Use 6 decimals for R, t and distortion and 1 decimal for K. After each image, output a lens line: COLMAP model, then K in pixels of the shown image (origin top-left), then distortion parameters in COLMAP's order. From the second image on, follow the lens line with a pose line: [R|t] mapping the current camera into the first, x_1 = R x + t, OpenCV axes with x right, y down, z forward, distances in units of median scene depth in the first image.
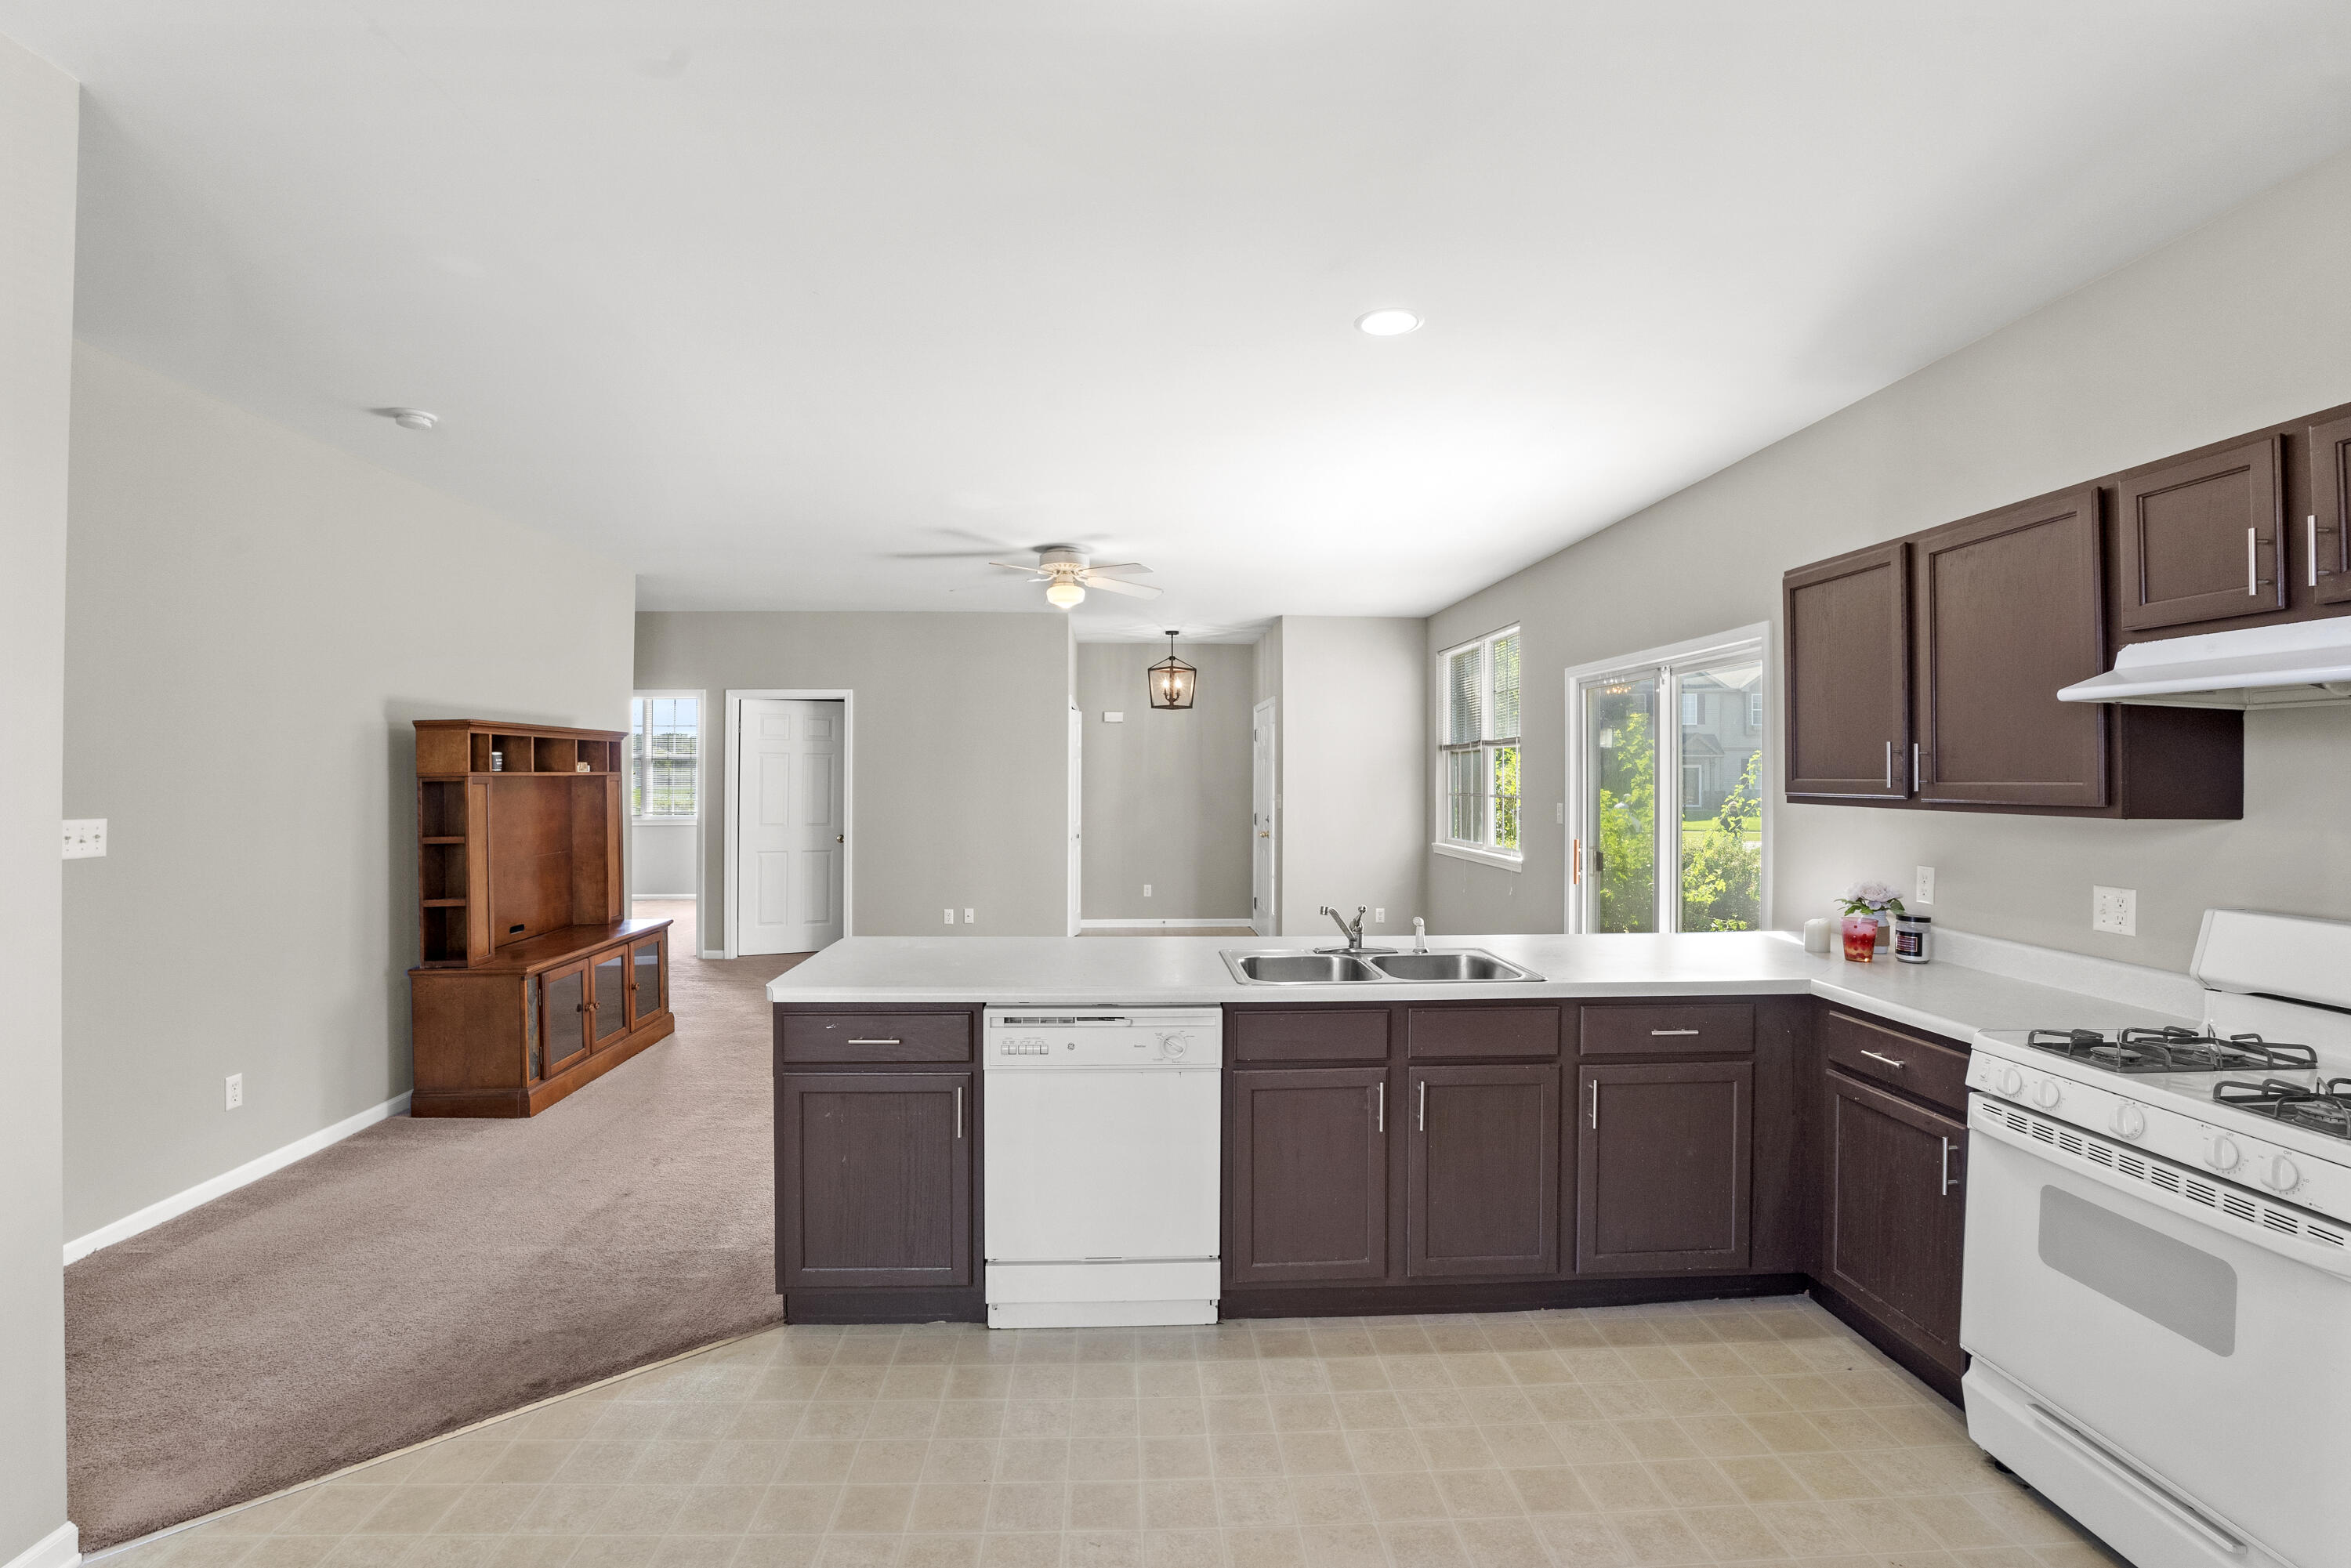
lens RADIAL K [[1111.3, 0, 1176.5], [0, 1111.3, 766.8], [0, 0, 1]] dist [-0.051079, 0.000090]
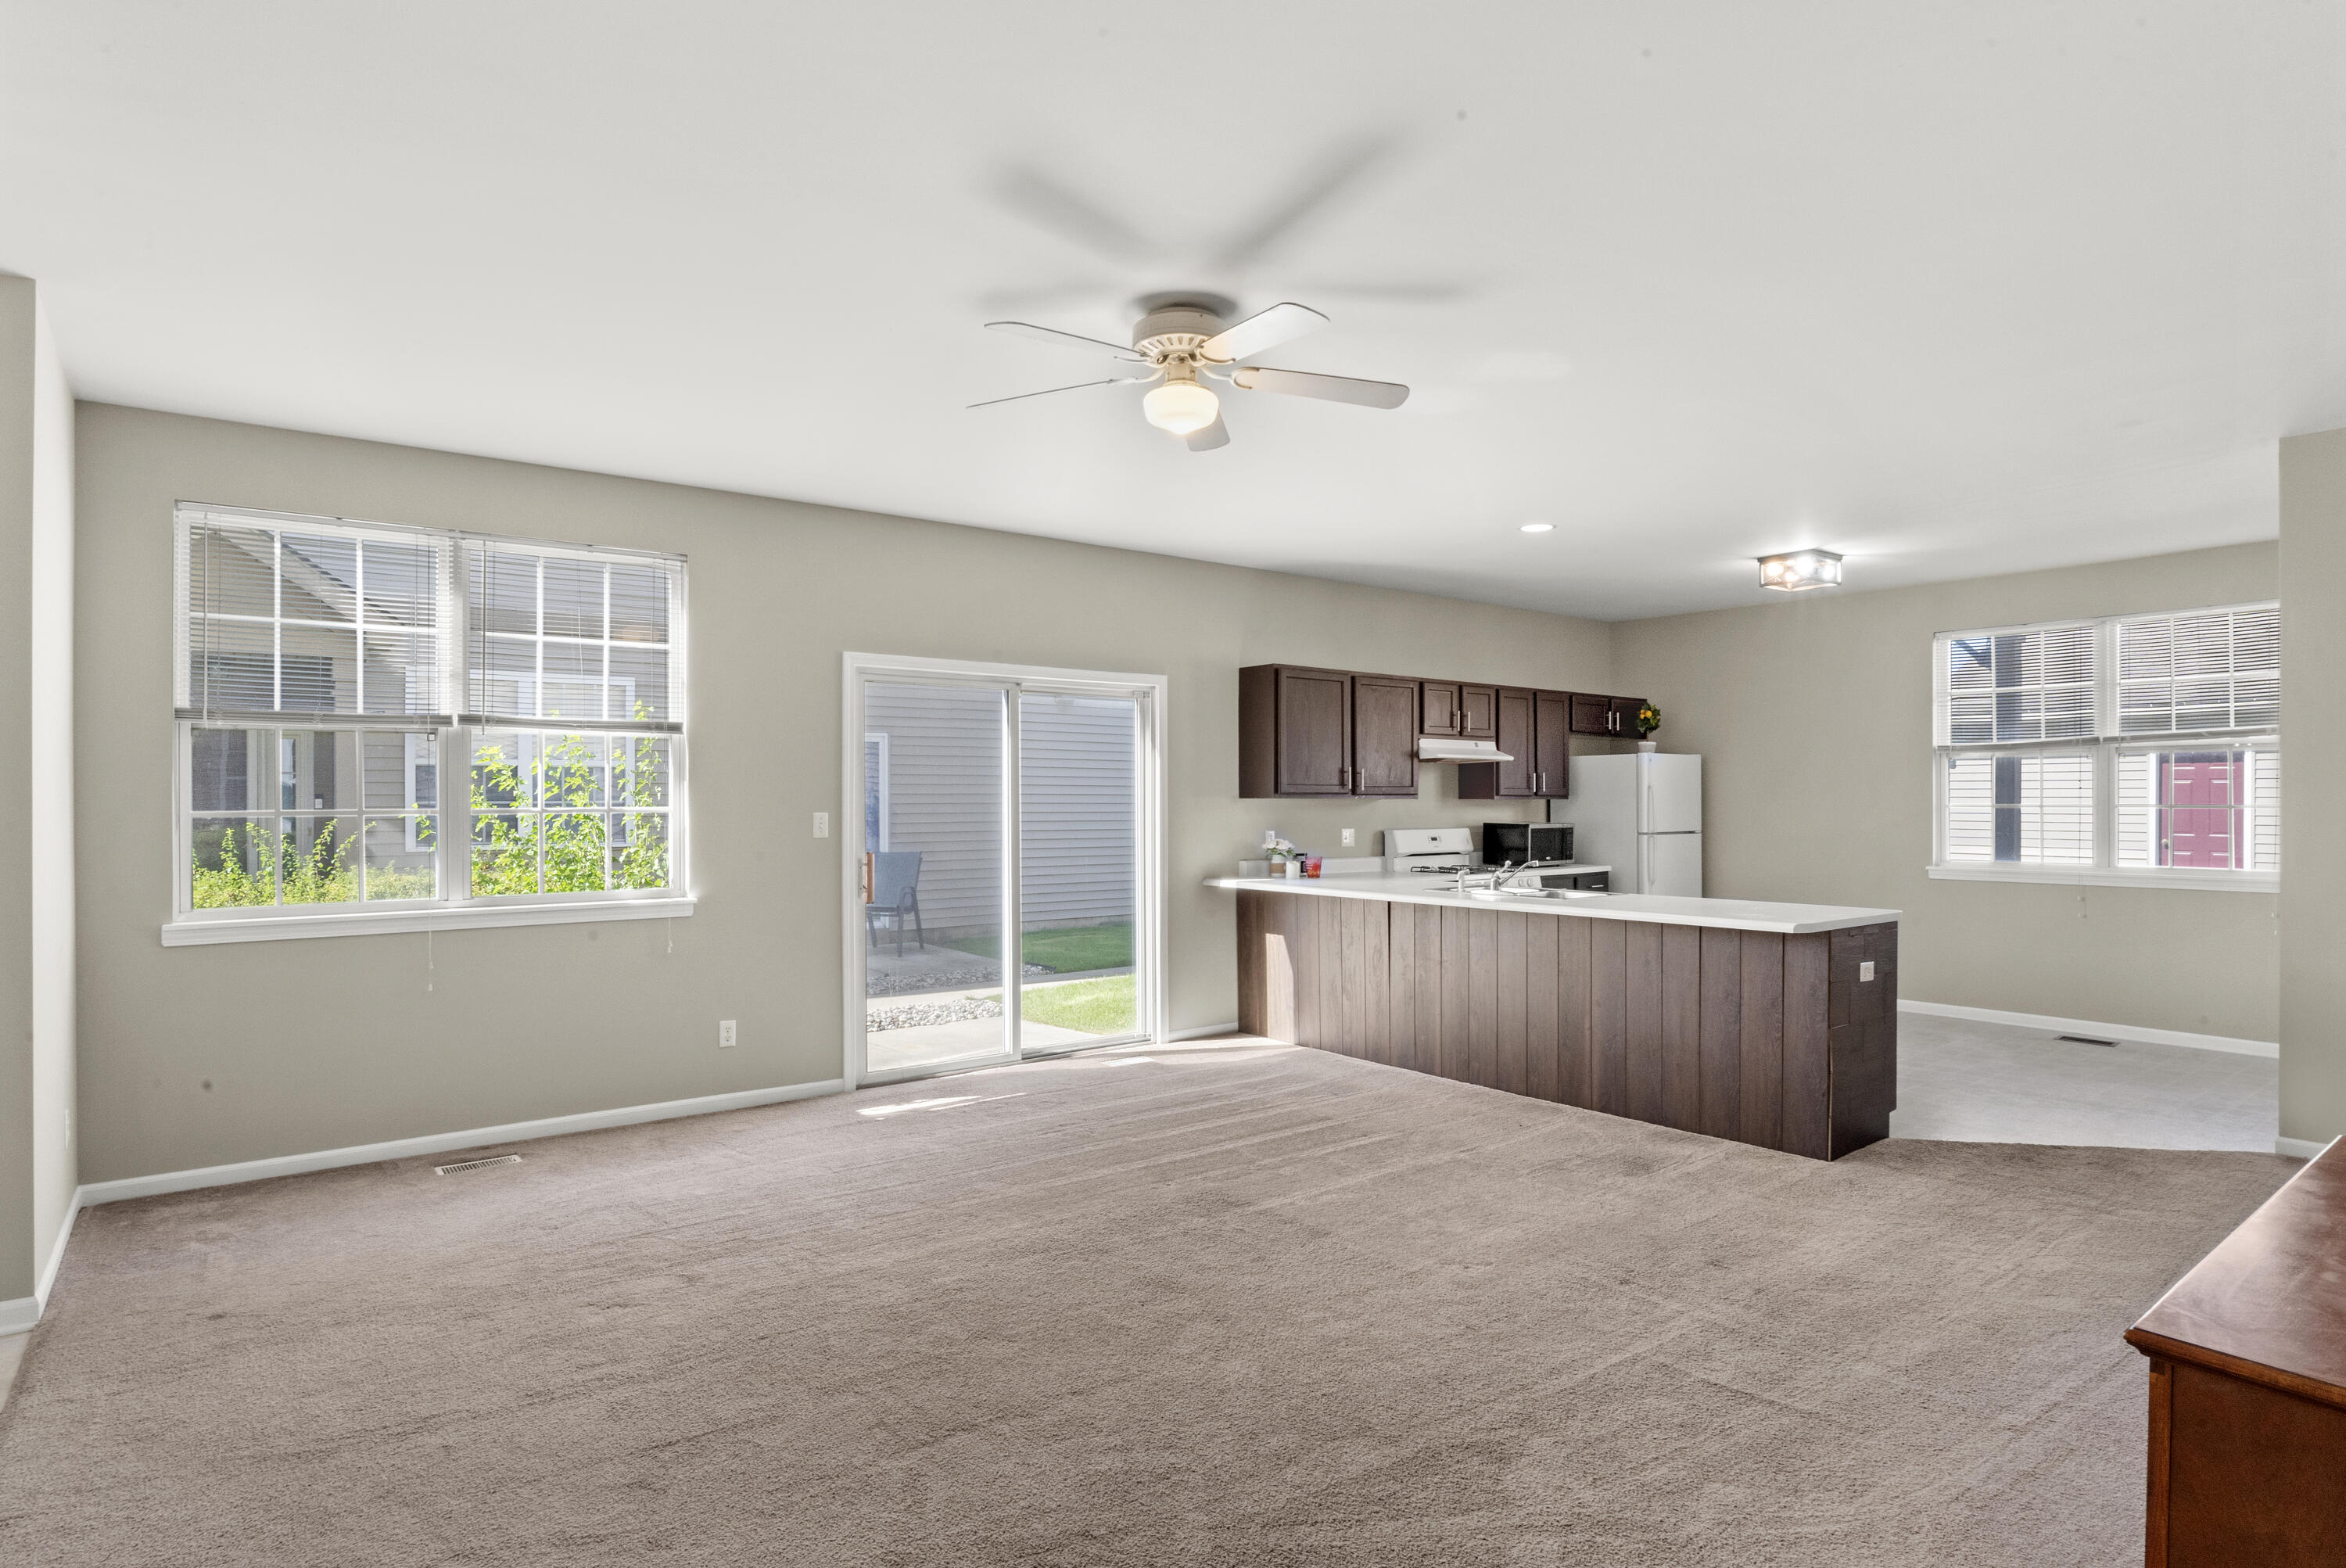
lens RADIAL K [[1225.8, 0, 1173.0], [0, 1225.8, 784.0], [0, 0, 1]] dist [-0.003209, -0.000489]
pose [[-0.563426, 0.006782, 0.826139, -0.449084], [-0.003917, 0.999933, -0.010880, 0.016628], [-0.826157, -0.009367, -0.563362, 1.056350]]
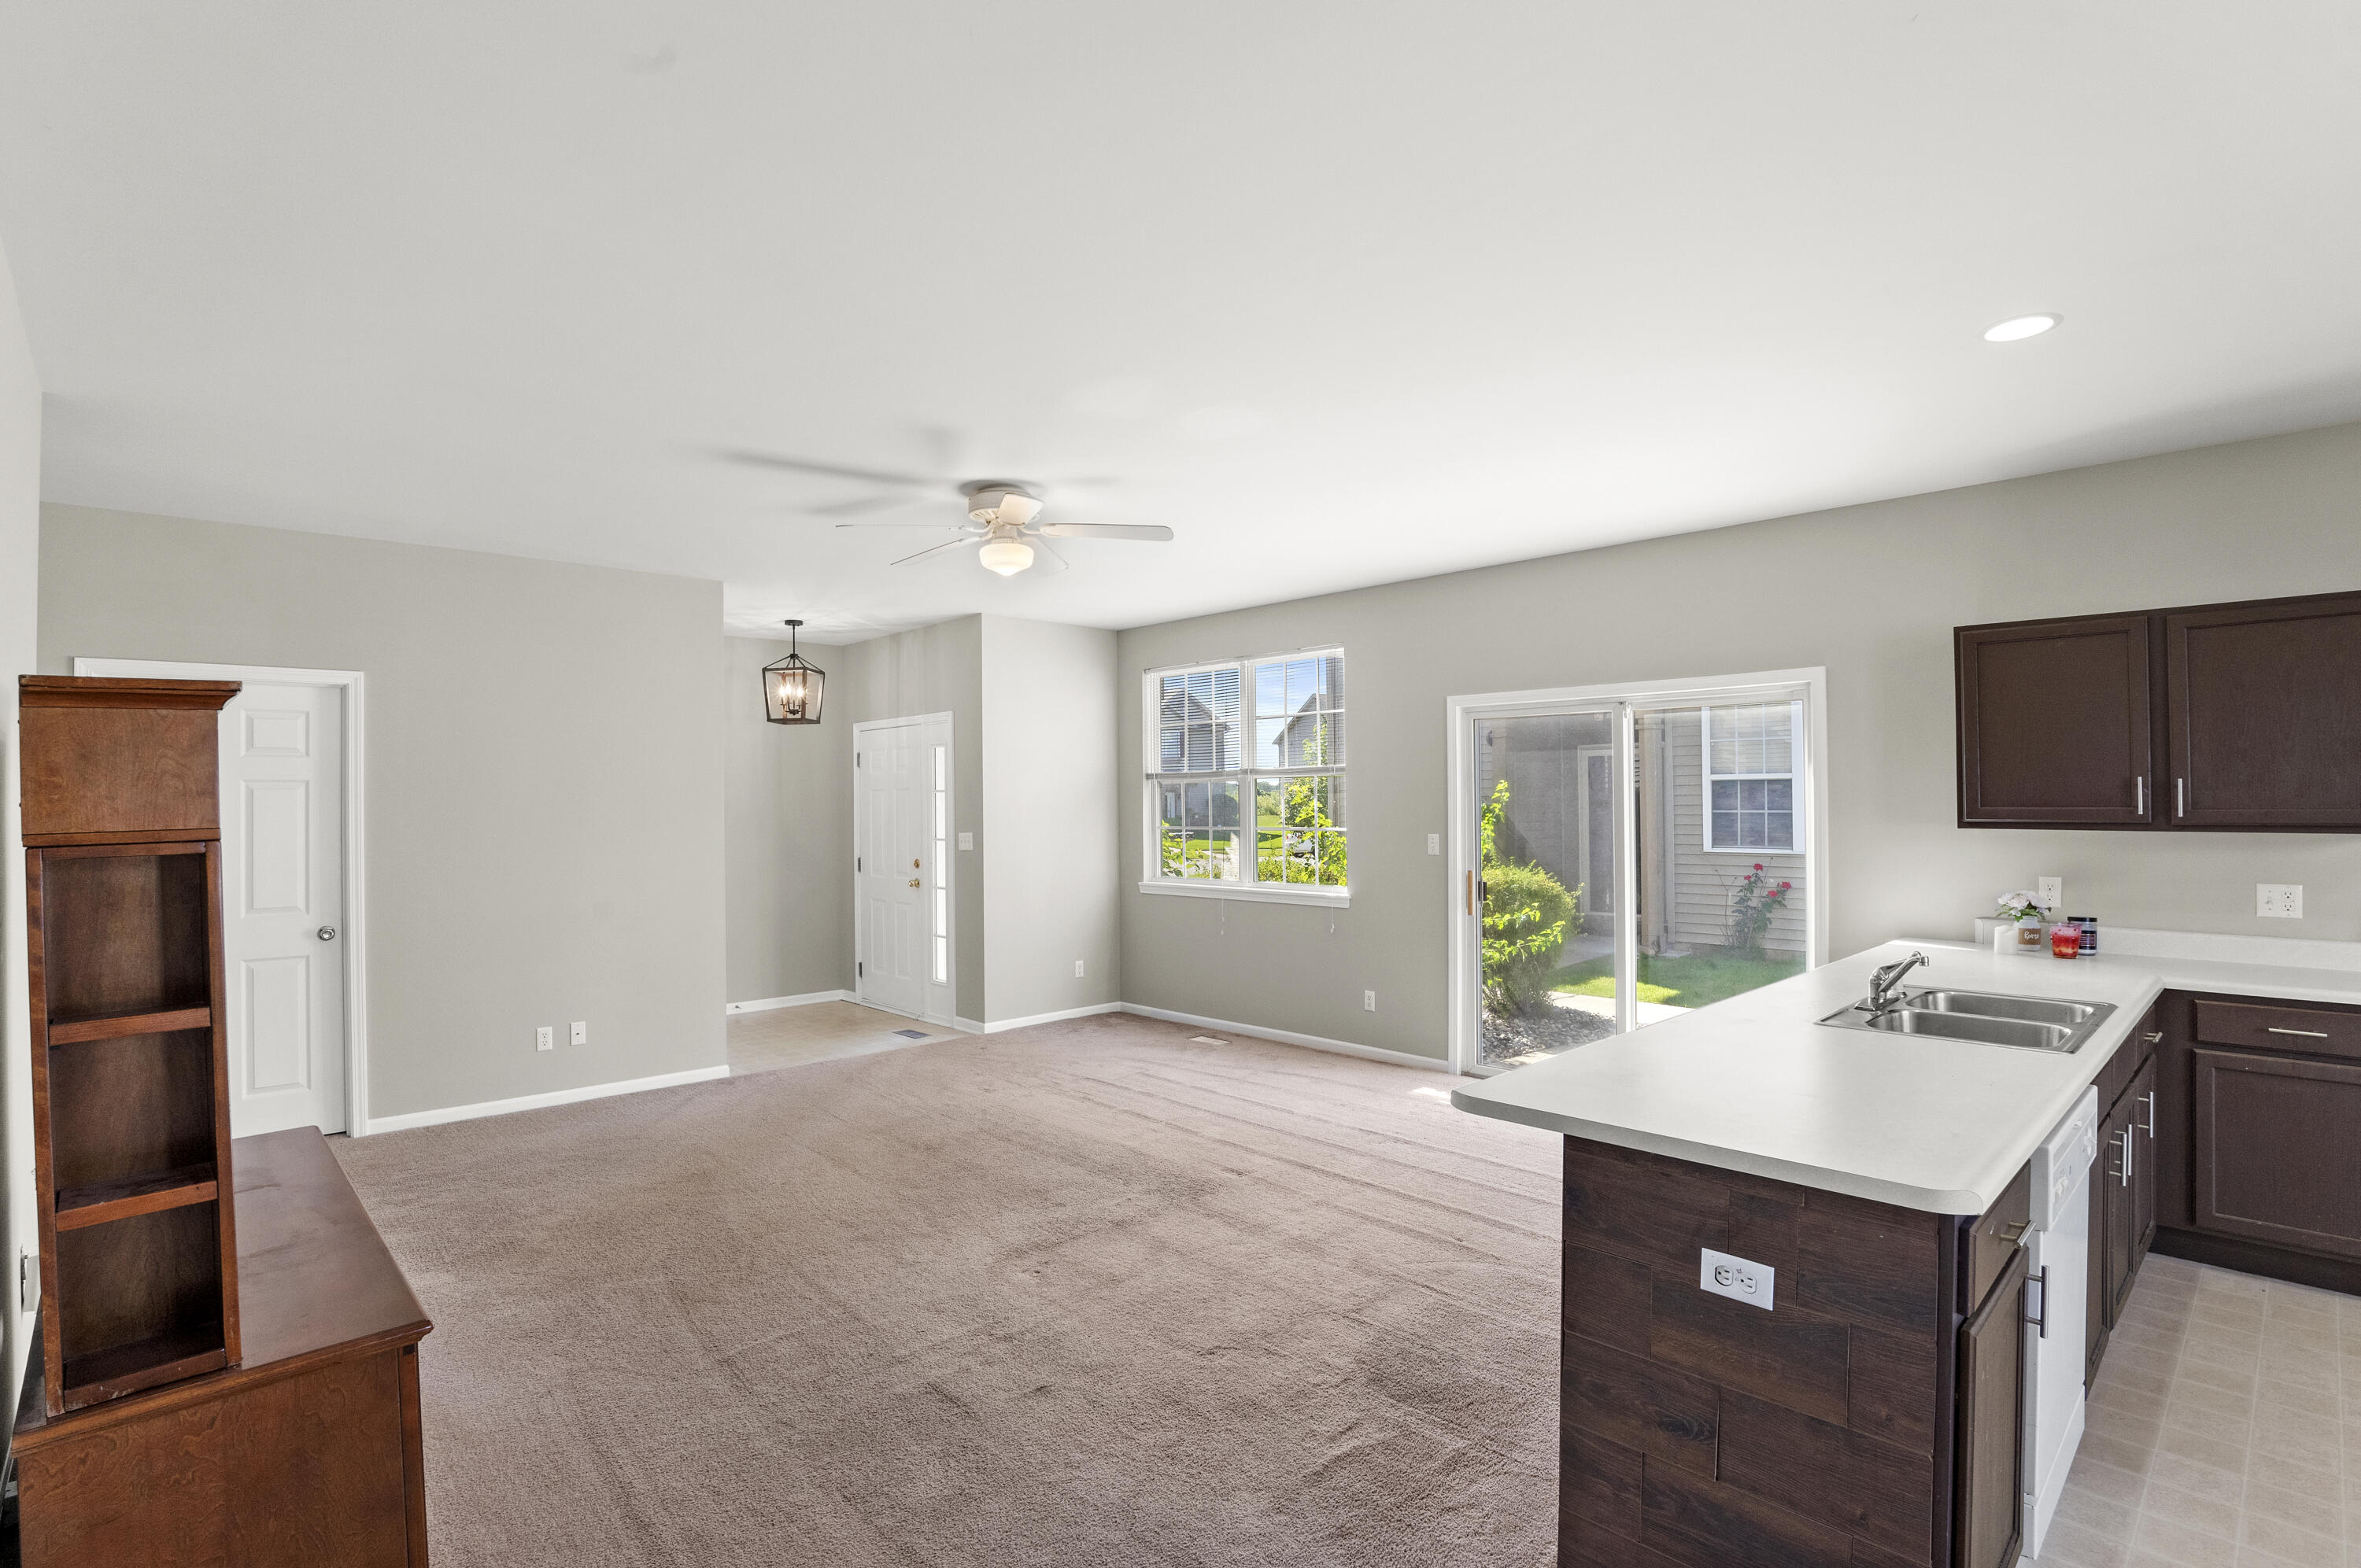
lens RADIAL K [[1139.6, 0, 1171.1], [0, 1139.6, 792.2], [0, 0, 1]] dist [-0.053738, 0.000873]
pose [[0.762813, -0.004943, 0.646600, -0.388946], [0.006546, 0.999979, -0.000079, -0.004487], [-0.646586, 0.004293, 0.762829, 0.312206]]
